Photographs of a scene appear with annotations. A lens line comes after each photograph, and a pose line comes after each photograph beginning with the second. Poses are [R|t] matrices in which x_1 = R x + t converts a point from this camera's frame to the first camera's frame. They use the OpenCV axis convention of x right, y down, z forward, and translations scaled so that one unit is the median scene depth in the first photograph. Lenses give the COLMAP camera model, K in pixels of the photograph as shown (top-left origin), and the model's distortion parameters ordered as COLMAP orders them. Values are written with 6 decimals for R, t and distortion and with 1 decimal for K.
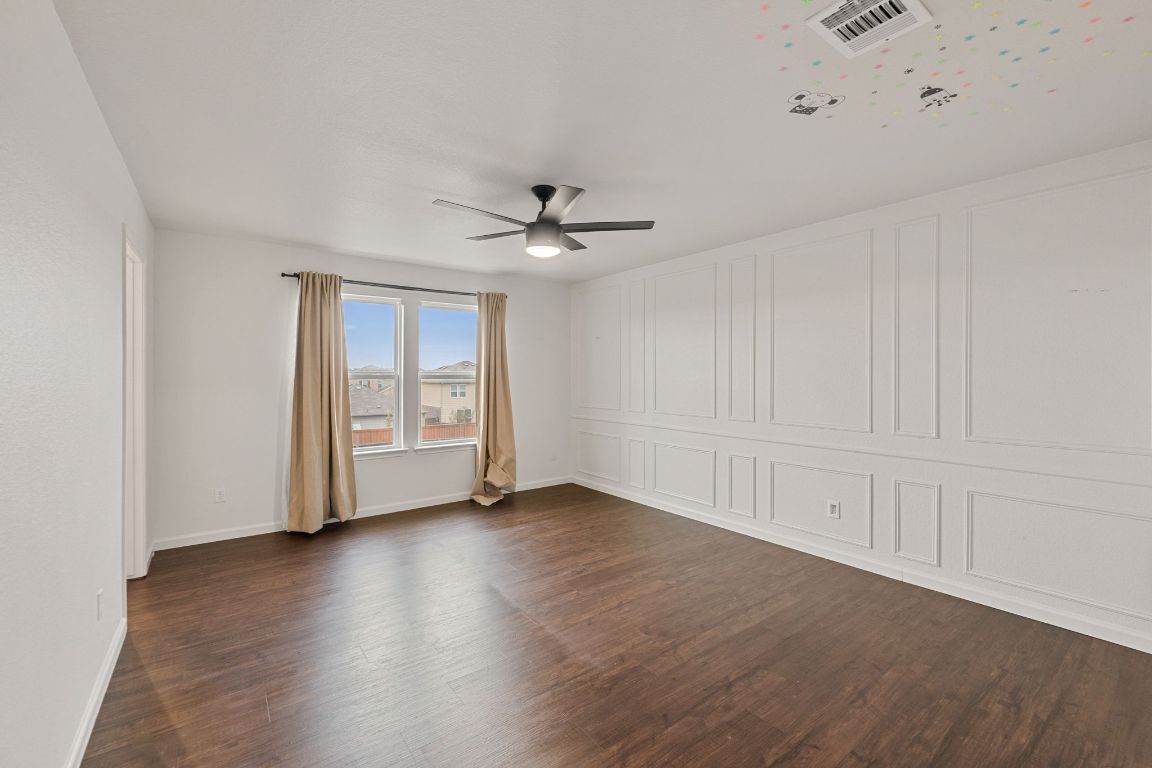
lens RADIAL K [[480.6, 0, 582.4], [0, 480.6, 379.1], [0, 0, 1]] dist [-0.010260, -0.000151]
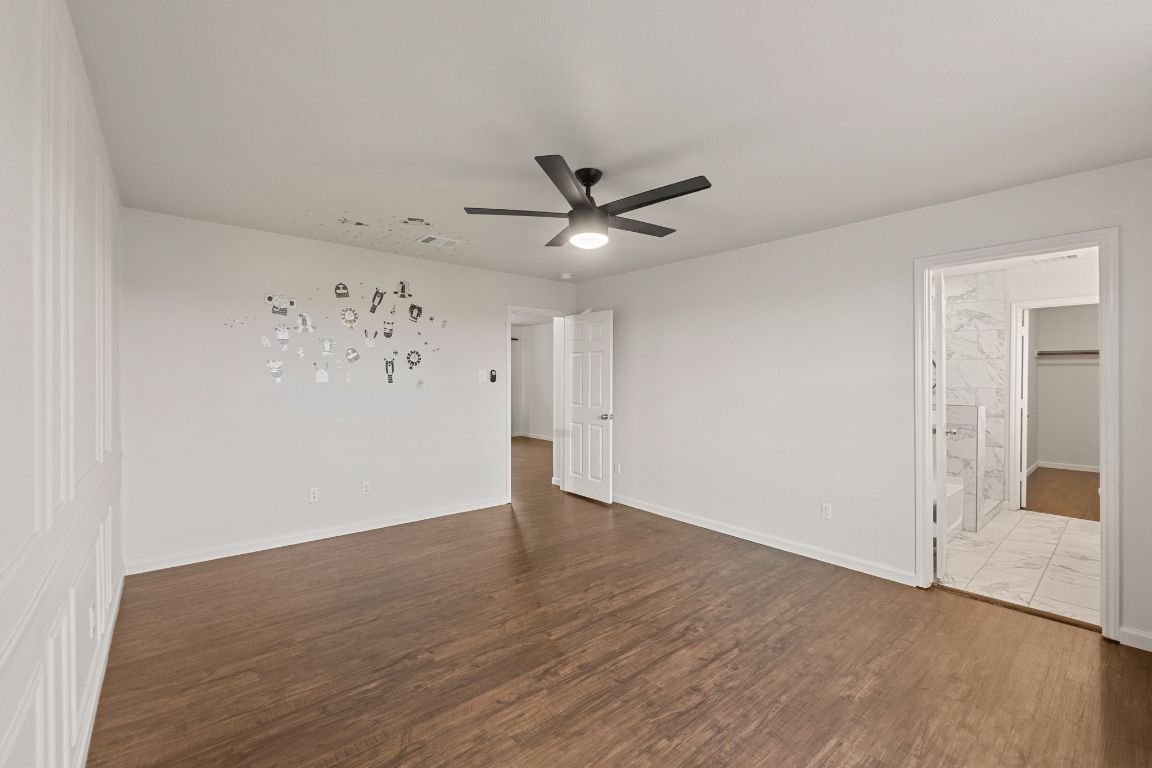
lens RADIAL K [[480.6, 0, 582.4], [0, 480.6, 379.1], [0, 0, 1]] dist [-0.010260, -0.000151]
pose [[-0.998116, -0.008041, -0.060825, -0.012523], [-0.008609, 0.999922, 0.009079, -0.016718], [0.060747, 0.009586, -0.998107, 1.715829]]
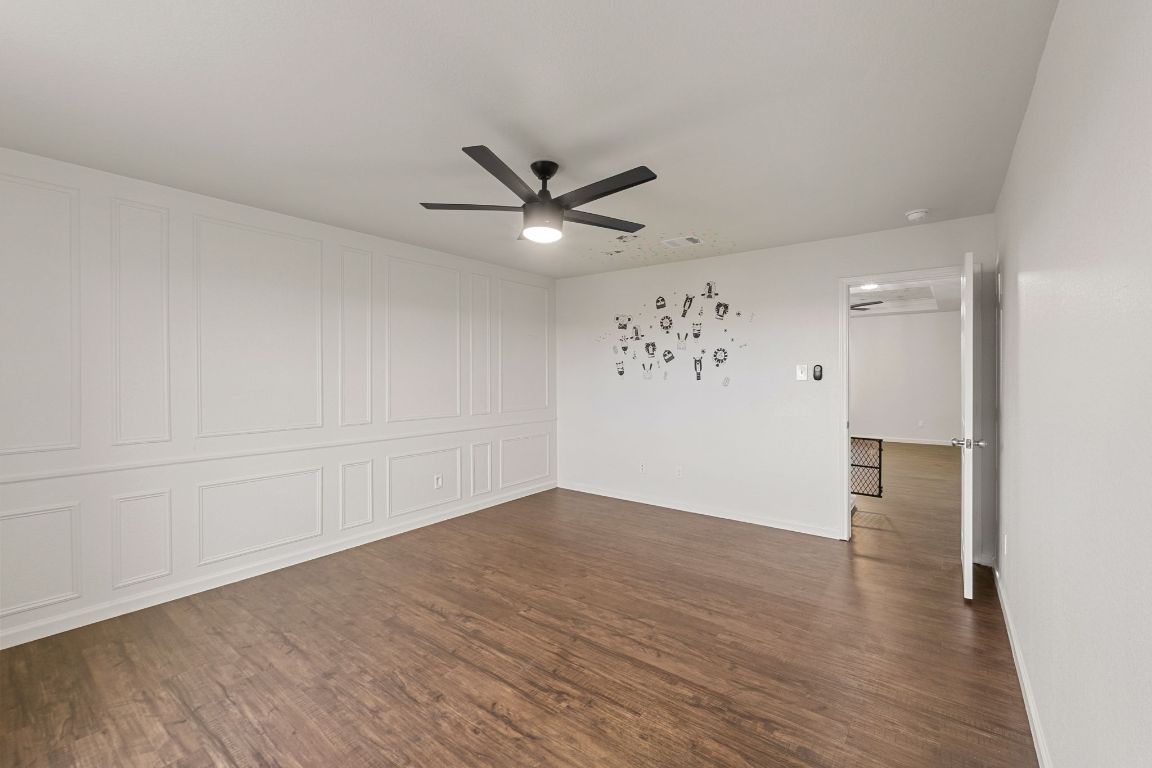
lens RADIAL K [[480.6, 0, 582.4], [0, 480.6, 379.1], [0, 0, 1]] dist [-0.010260, -0.000151]
pose [[-0.271054, -0.013429, 0.962470, -0.864041], [0.005769, 0.999862, 0.015575, -0.016403], [-0.962547, 0.009774, -0.270939, 1.058221]]
